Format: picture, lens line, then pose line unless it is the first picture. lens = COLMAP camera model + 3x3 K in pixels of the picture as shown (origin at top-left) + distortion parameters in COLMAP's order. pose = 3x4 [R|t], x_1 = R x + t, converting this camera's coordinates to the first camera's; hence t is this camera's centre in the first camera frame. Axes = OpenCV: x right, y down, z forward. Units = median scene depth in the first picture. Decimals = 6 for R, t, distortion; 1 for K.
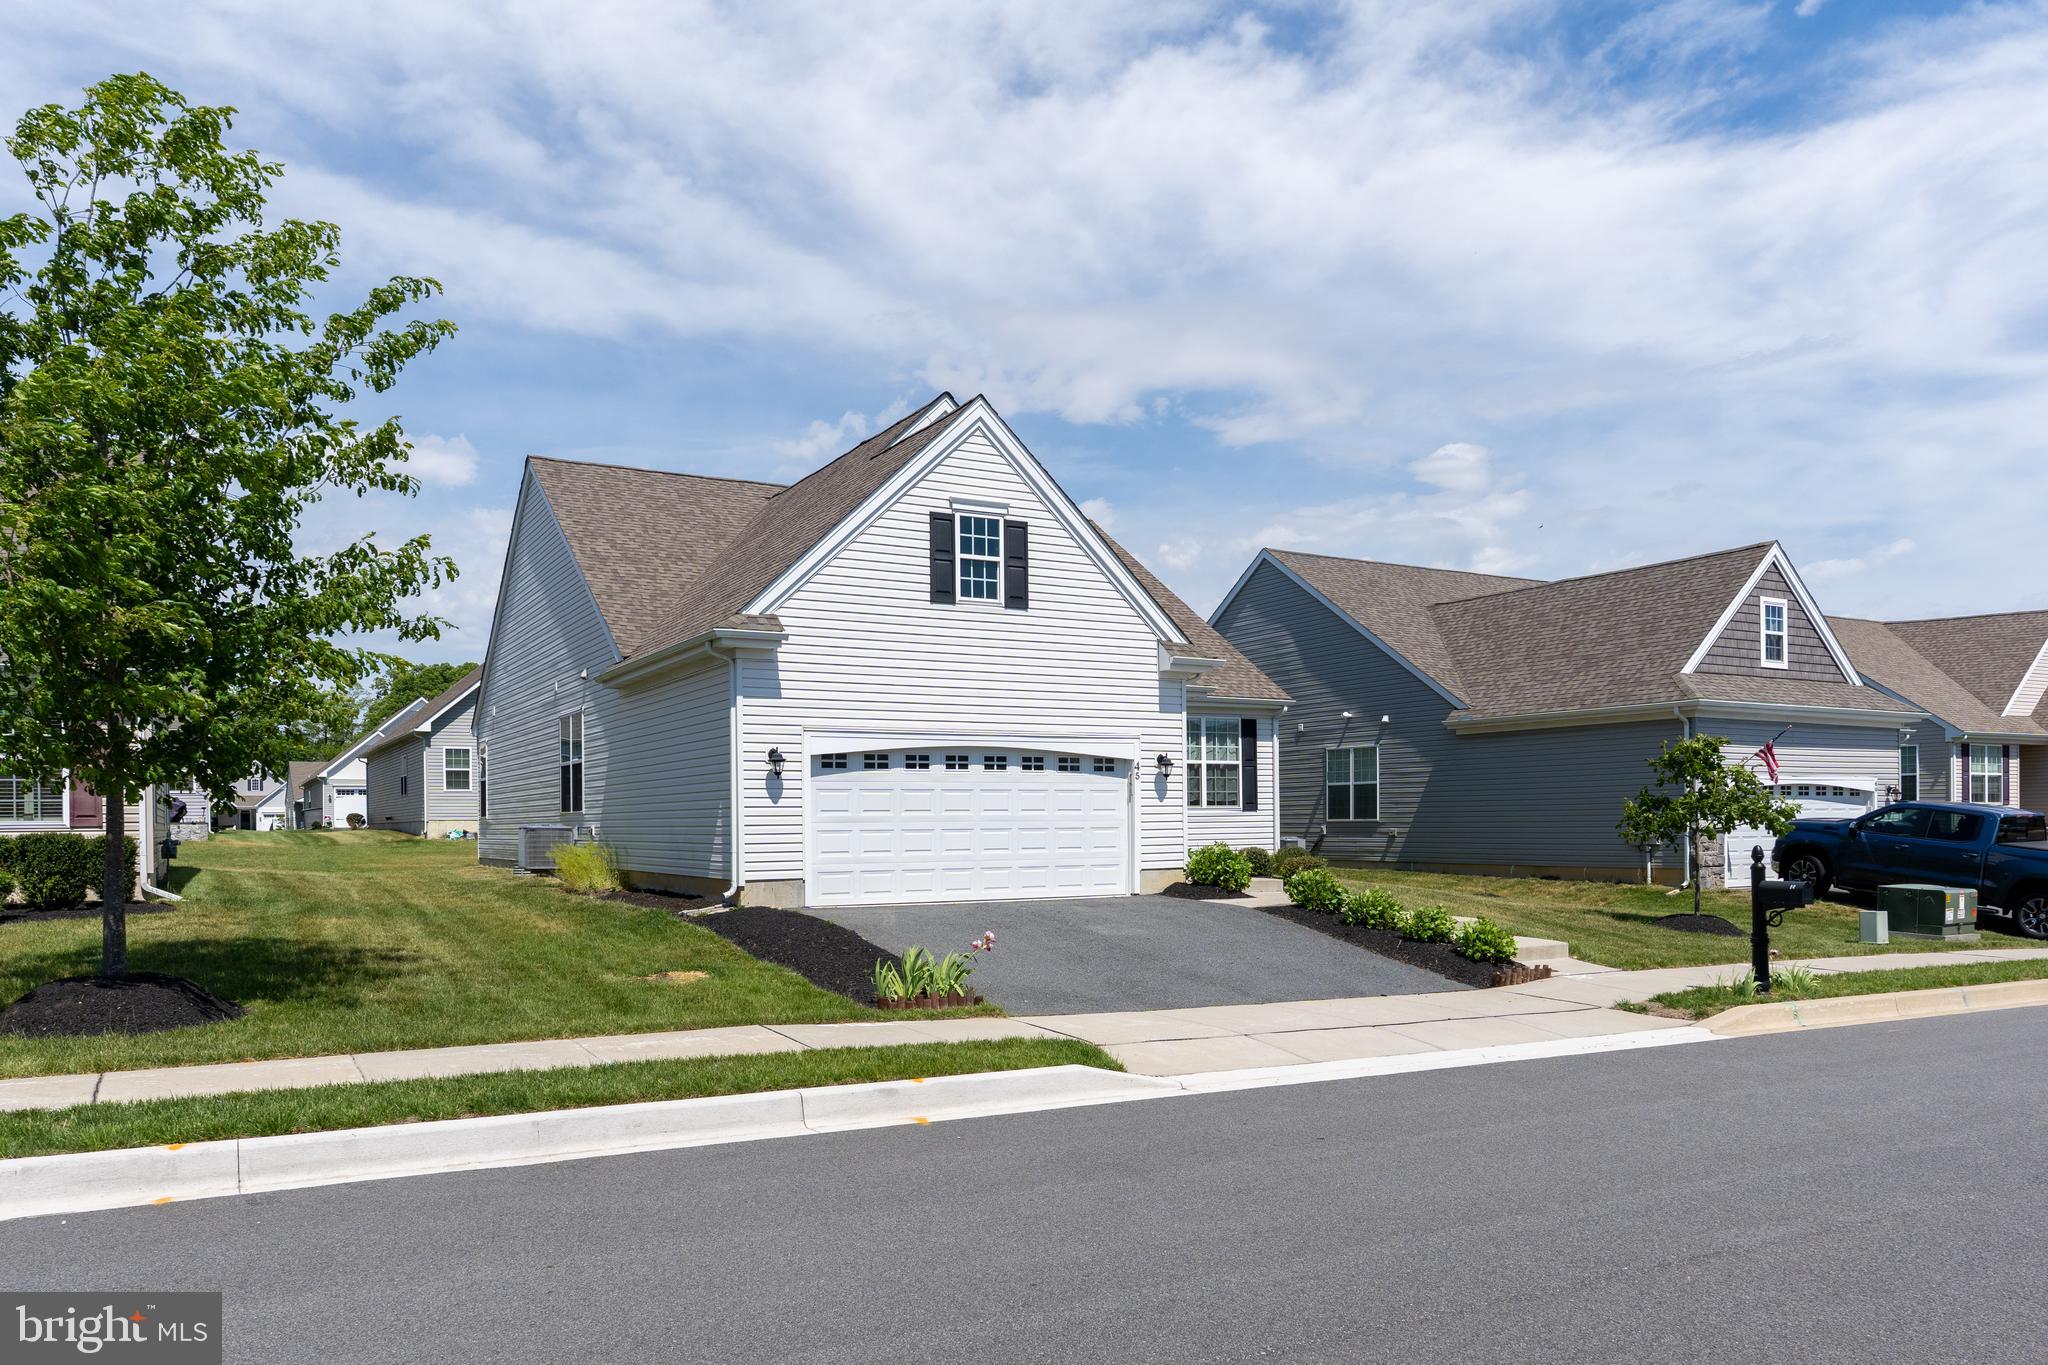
lens RADIAL K [[1433.5, 0, 1014.1], [0, 1433.5, 809.6], [0, 0, 1]] dist [0.005236, -0.000208]
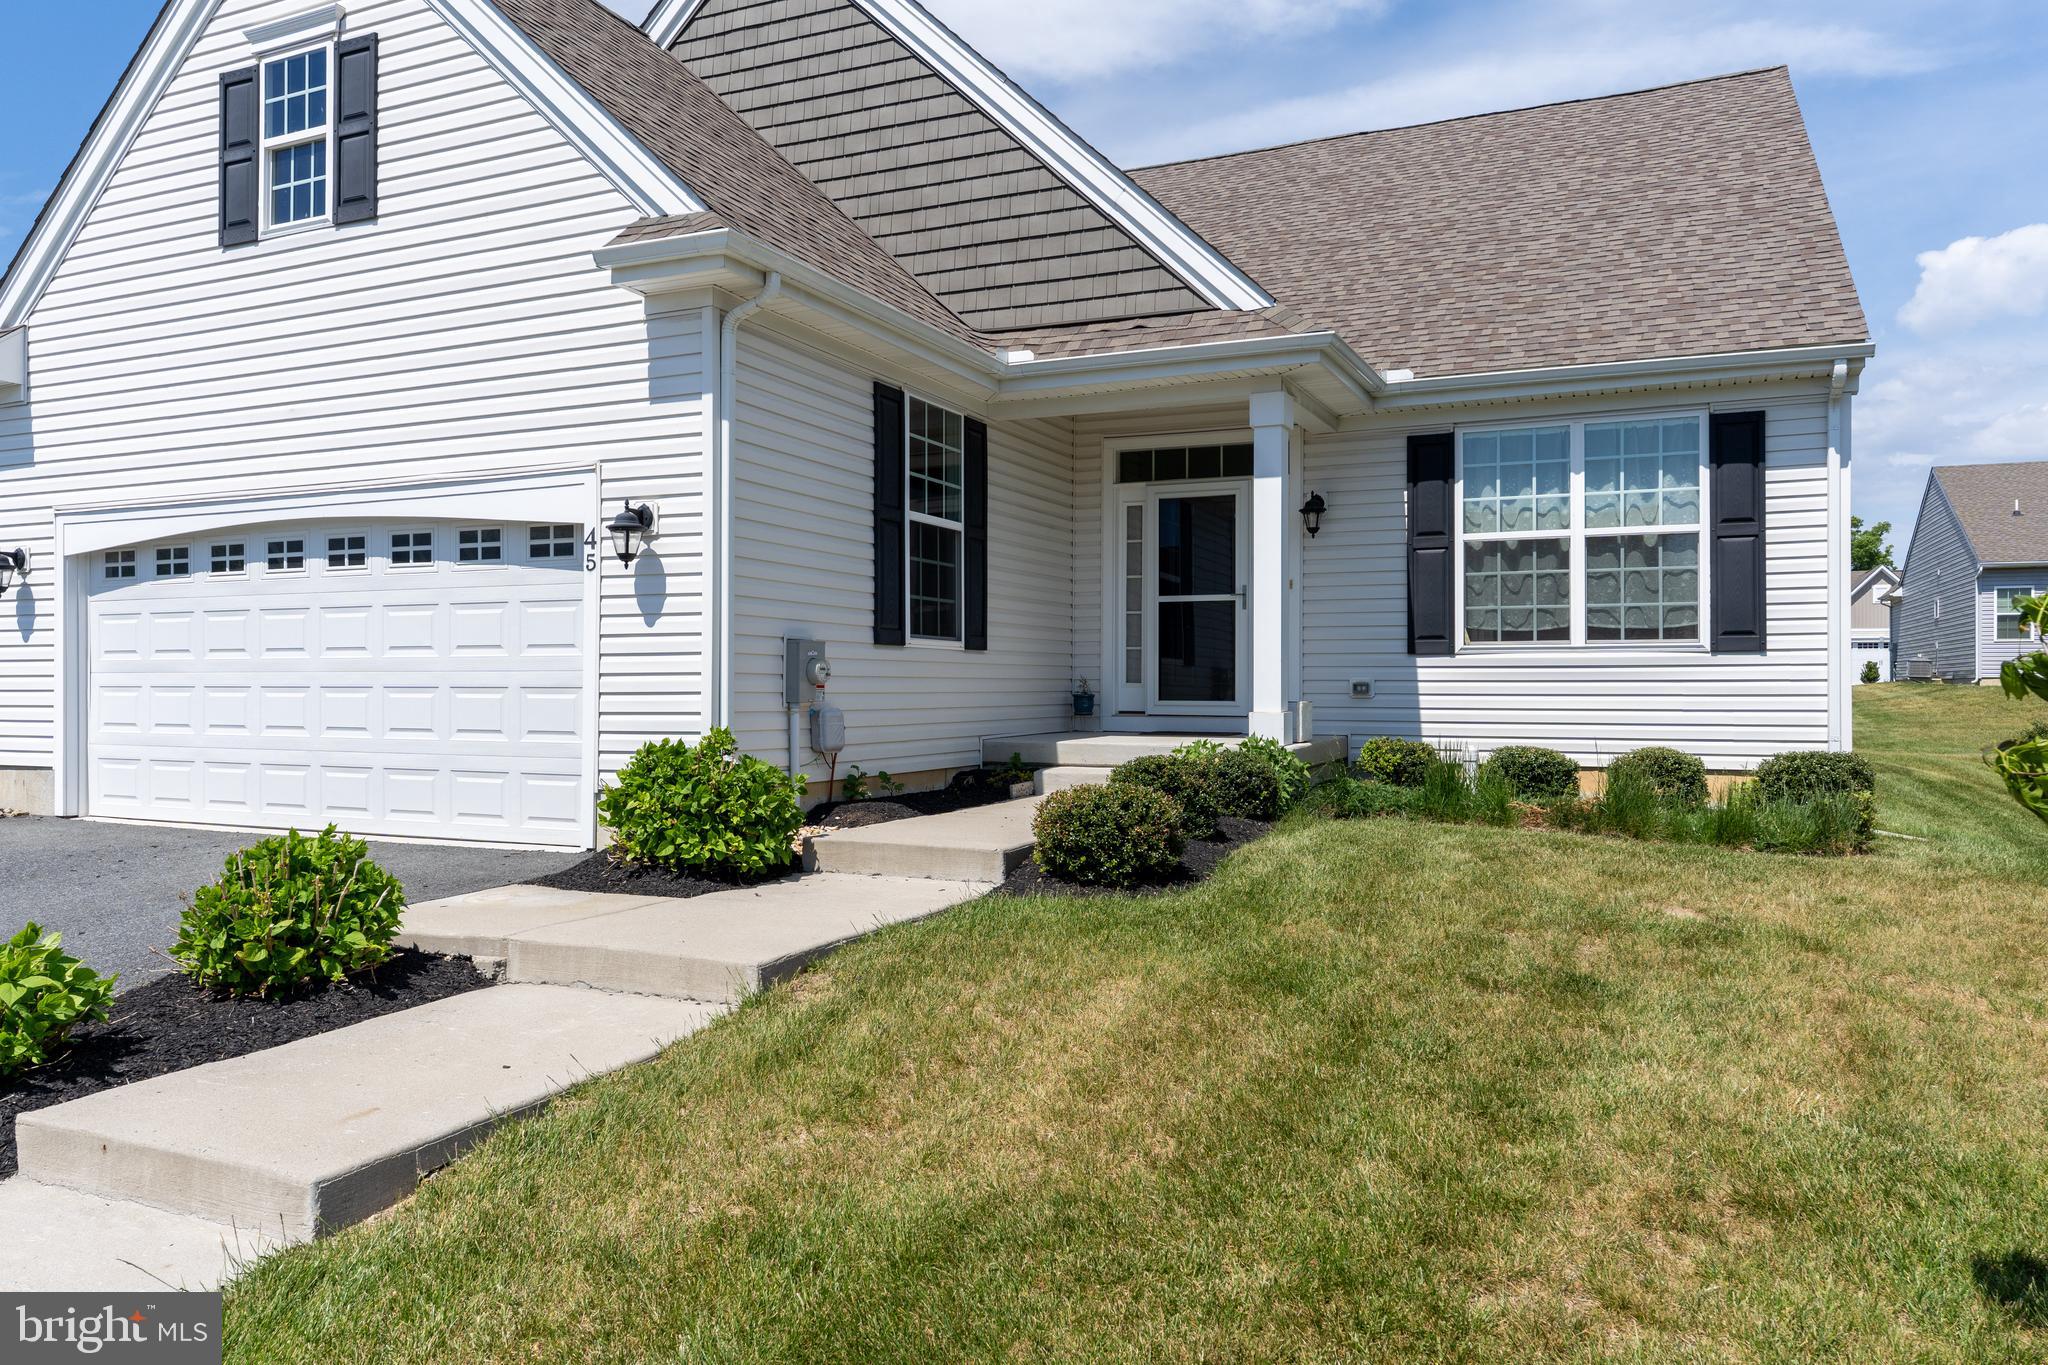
lens RADIAL K [[1391.3, 0, 1032.0], [0, 1391.3, 676.4], [0, 0, 1]] dist [-0.003734, 0.002334]
pose [[0.596102, 0.005252, -0.802892, 0.507127], [0.000214, 0.999978, 0.006700, 0.006727], [0.802909, -0.004166, 0.596087, 0.908816]]
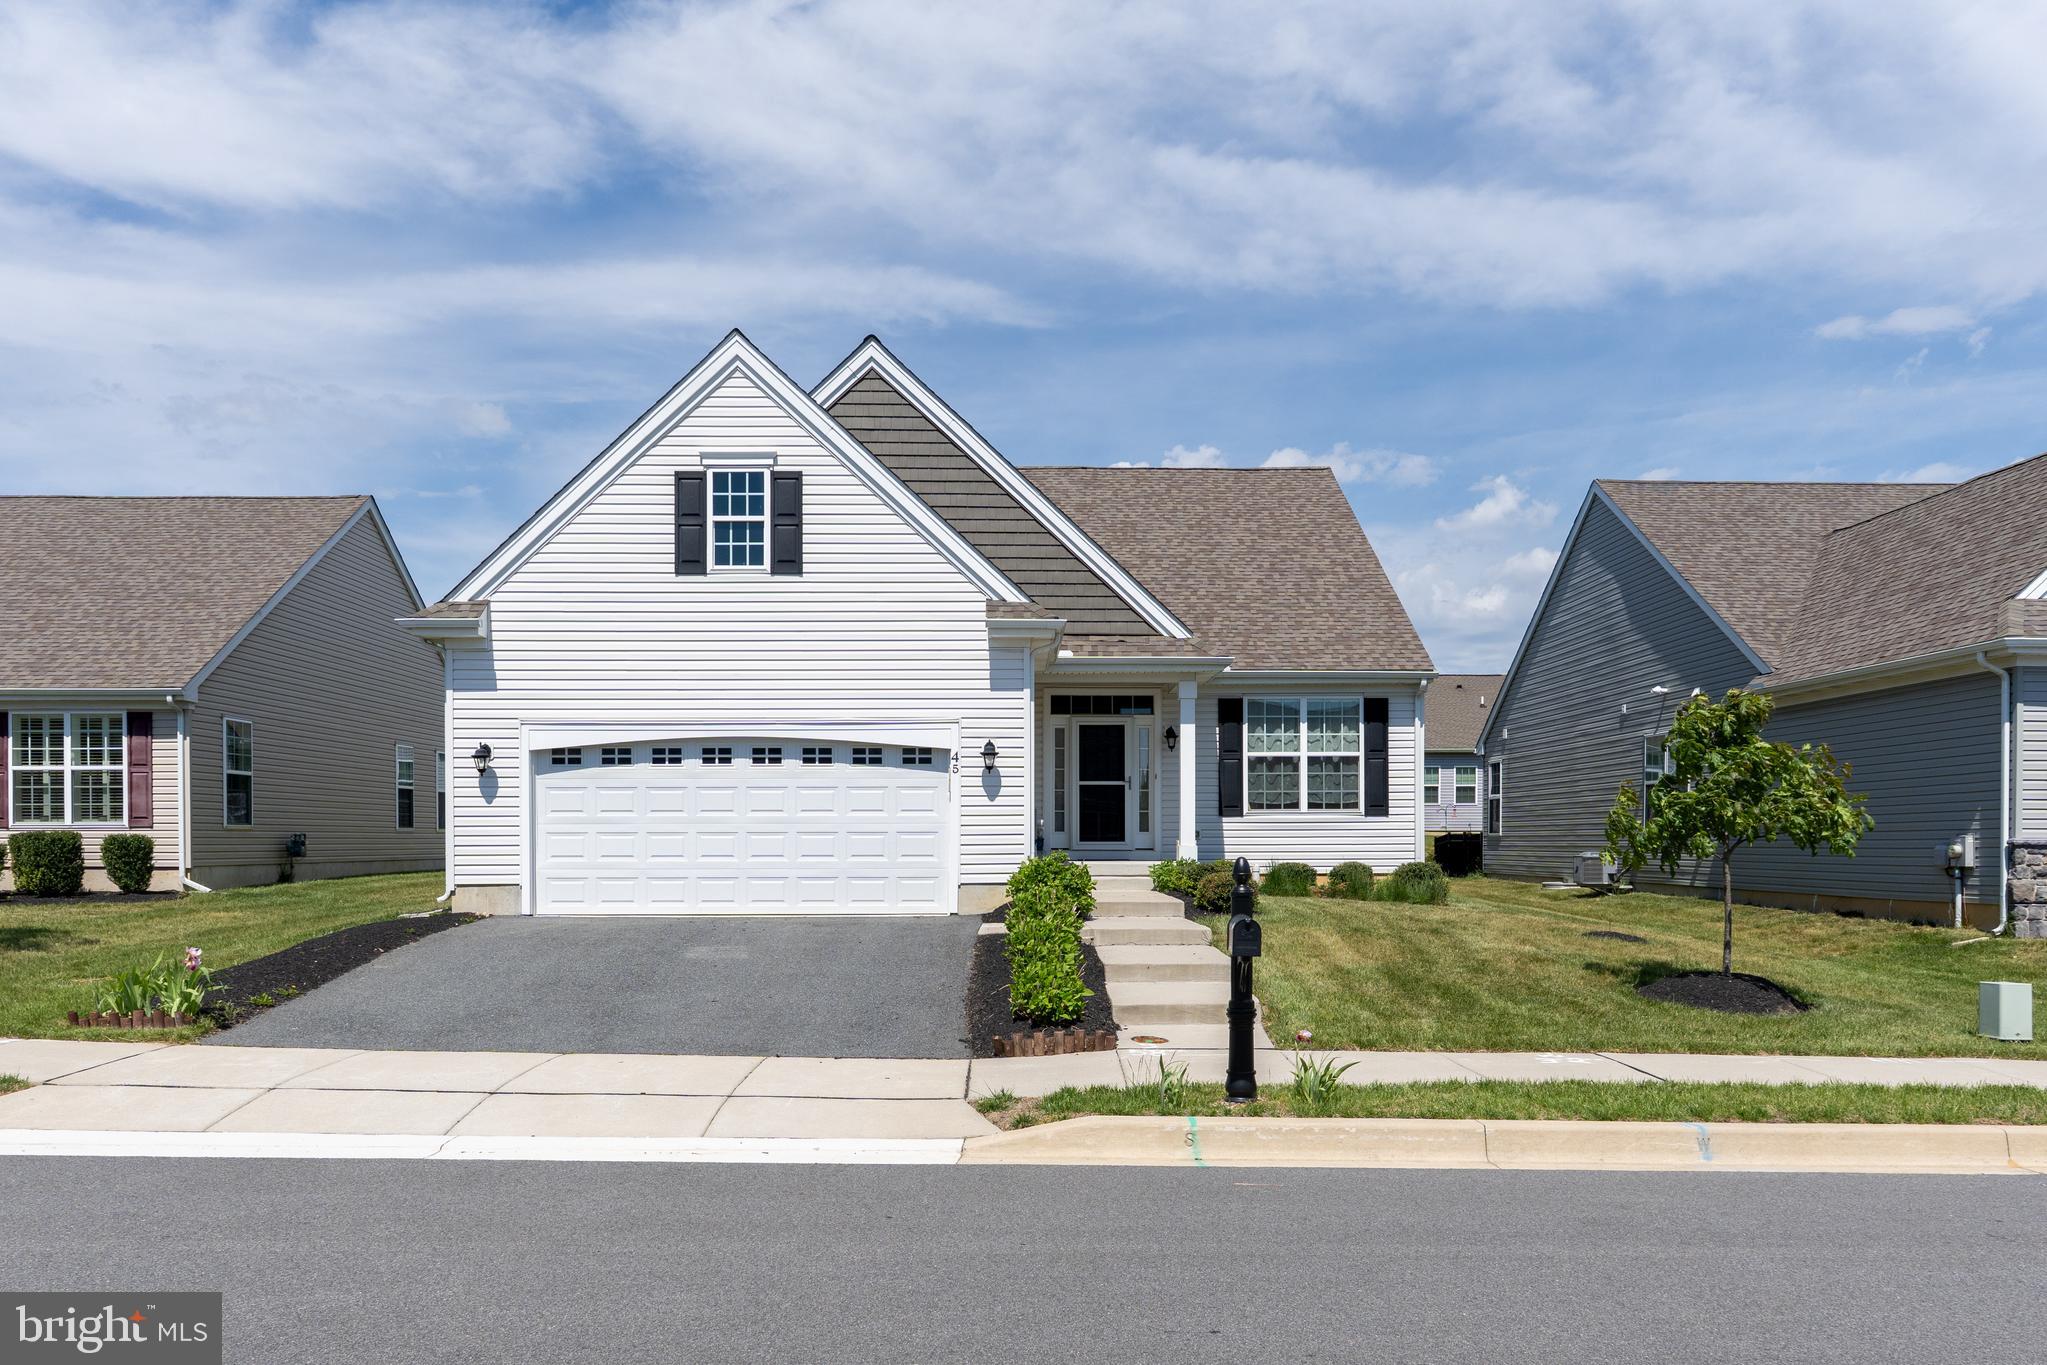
lens RADIAL K [[1456.0, 0, 1022.8], [0, 1456.0, 846.8], [0, 0, 1]] dist [-0.002931, -0.000391]
pose [[0.877949, 0.009144, -0.478667, 0.543371], [-0.001758, 0.999872, 0.015876, 0.007932], [0.478751, -0.013097, 0.877853, 0.306077]]
